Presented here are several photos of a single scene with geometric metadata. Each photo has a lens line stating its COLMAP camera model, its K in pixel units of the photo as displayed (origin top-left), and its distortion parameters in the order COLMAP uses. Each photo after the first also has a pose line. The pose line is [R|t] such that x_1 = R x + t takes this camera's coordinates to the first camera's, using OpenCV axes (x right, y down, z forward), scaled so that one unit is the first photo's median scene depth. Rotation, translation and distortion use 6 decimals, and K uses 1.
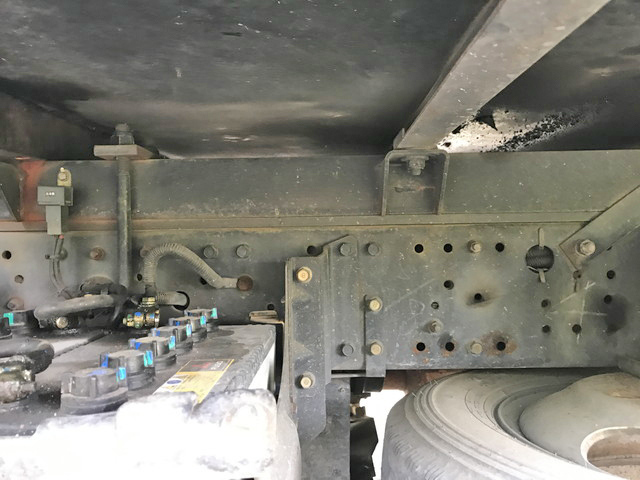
lens RADIAL K [[527.3, 0, 320.6], [0, 527.3, 236.7], [0, 0, 1]] dist [0.008471, -0.004238]
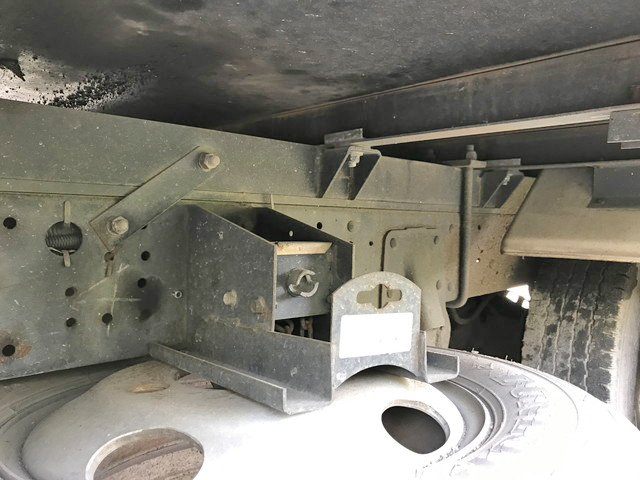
lens RADIAL K [[527.3, 0, 320.6], [0, 527.3, 238.9], [0, 0, 1]] dist [0.008471, -0.004238]
pose [[0.720727, 0.005402, 0.693198, 0.132726], [-0.023997, 0.999565, 0.017160, 0.019363], [-0.692804, -0.029003, 0.720543, 0.130128]]
